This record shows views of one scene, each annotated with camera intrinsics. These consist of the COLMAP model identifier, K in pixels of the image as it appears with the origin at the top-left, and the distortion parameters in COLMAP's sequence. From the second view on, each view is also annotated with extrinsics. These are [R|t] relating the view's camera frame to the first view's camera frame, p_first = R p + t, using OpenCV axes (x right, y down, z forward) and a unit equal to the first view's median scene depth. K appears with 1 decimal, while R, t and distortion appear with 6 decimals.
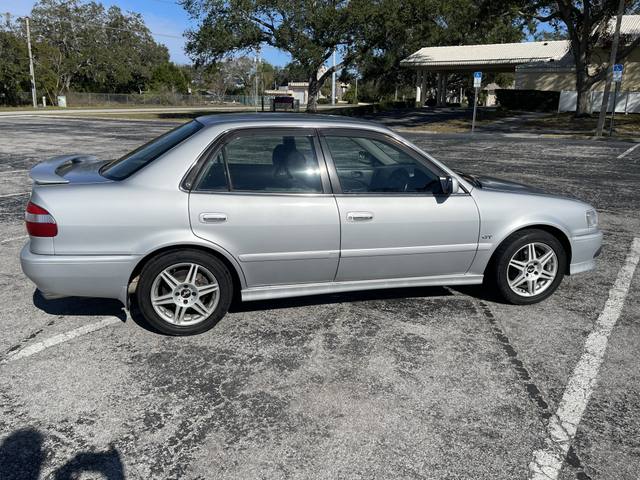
lens RADIAL K [[532.8, 0, 313.7], [0, 532.8, 268.4], [0, 0, 1]] dist [0.037379, -0.034419]
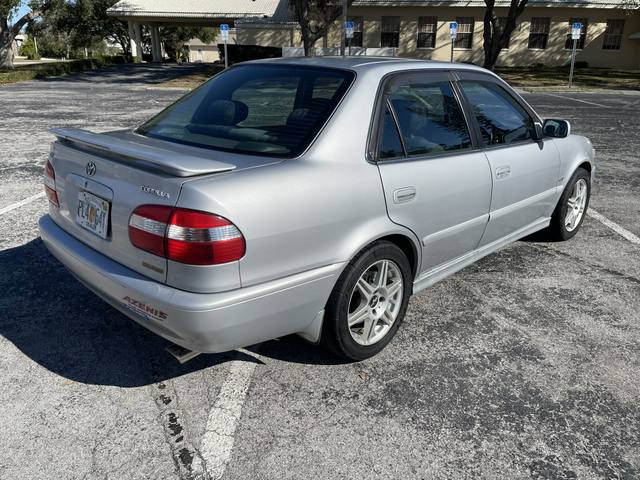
lens RADIAL K [[532.8, 0, 322.7], [0, 532.8, 263.7], [0, 0, 1]] dist [0.037379, -0.034419]
pose [[0.835539, -0.198733, 0.512231, -0.648766], [0.166078, 0.980034, 0.109326, -0.094732], [-0.523730, -0.006276, 0.851861, 0.395184]]
